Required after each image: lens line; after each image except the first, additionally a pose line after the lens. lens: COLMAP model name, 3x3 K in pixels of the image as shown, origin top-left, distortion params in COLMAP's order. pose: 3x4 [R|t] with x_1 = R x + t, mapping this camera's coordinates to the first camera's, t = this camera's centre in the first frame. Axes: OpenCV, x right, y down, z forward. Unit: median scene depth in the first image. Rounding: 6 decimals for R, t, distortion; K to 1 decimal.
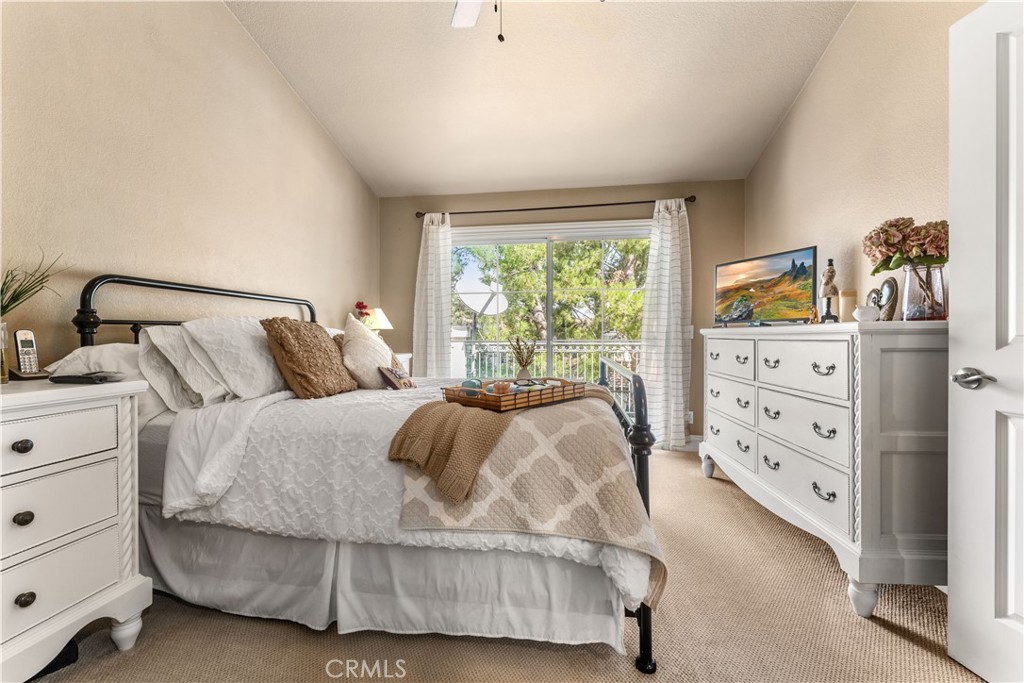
lens RADIAL K [[448.7, 0, 506.8], [0, 448.7, 341.9], [0, 0, 1]] dist [-0.000110, -0.000413]
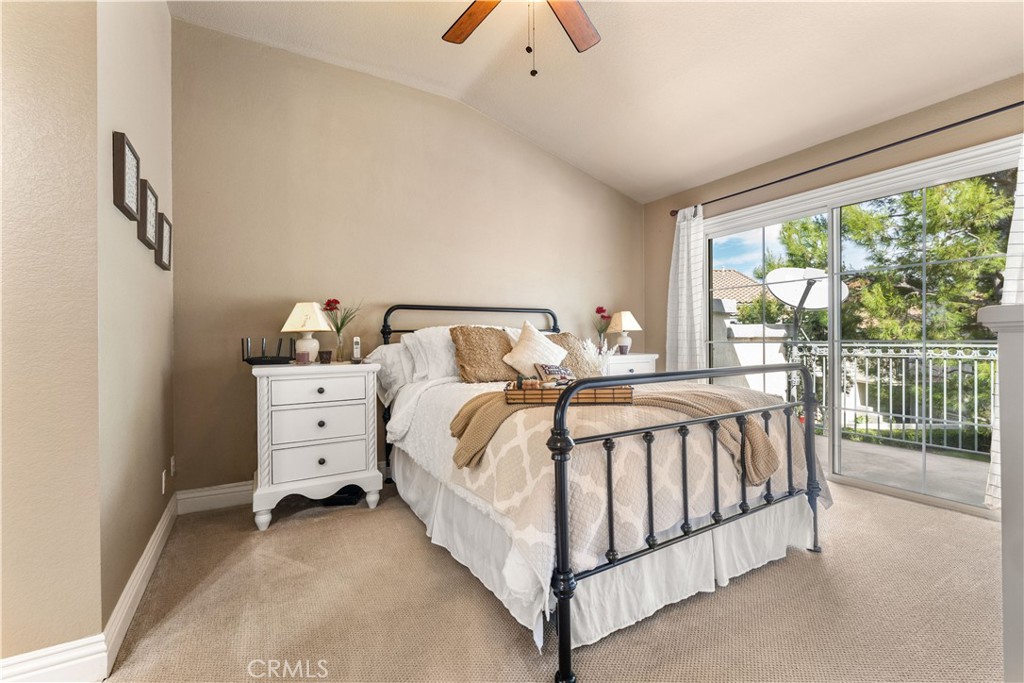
lens RADIAL K [[448.7, 0, 508.7], [0, 448.7, 338.9], [0, 0, 1]] dist [-0.000110, -0.000413]
pose [[0.614367, -0.004713, -0.789007, 0.731478], [-0.000716, 0.999978, -0.006530, -0.002657], [0.789020, 0.004577, 0.614350, 0.230823]]
